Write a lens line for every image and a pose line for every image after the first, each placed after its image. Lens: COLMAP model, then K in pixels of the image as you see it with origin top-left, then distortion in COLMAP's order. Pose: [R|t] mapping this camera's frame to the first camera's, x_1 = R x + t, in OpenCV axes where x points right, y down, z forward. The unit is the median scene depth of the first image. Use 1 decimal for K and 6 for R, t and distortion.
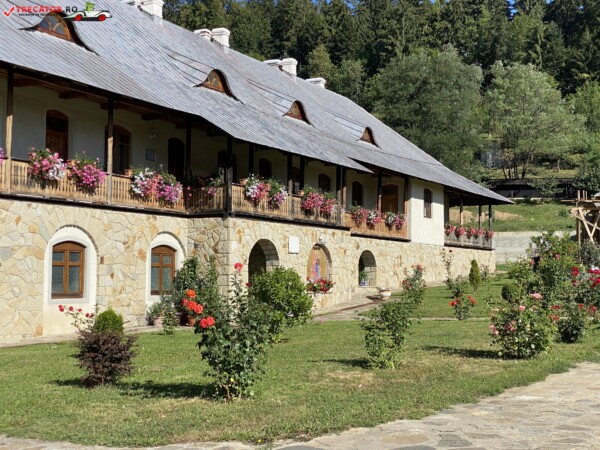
lens RADIAL K [[890.1, 0, 301.9], [0, 890.1, 214.3], [0, 0, 1]] dist [0.182053, -0.479977]
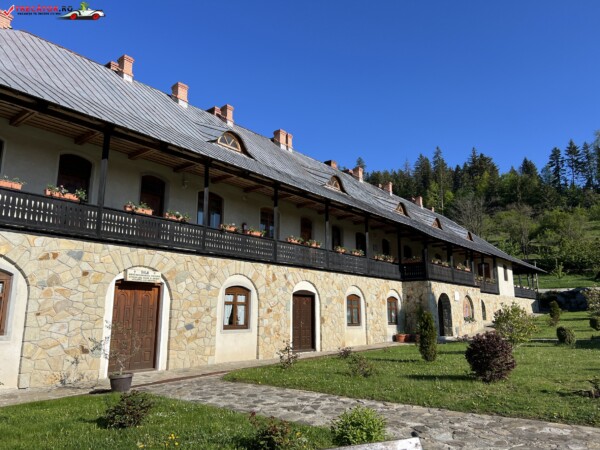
lens RADIAL K [[451.2, 0, 300.4], [0, 451.2, 225.5], [0, 0, 1]] dist [0.034872, -0.043125]
pose [[0.982712, -0.039152, -0.180952, -0.164546], [0.016344, 0.991914, -0.125856, 0.003560], [0.184417, 0.120723, 0.975406, 0.050484]]
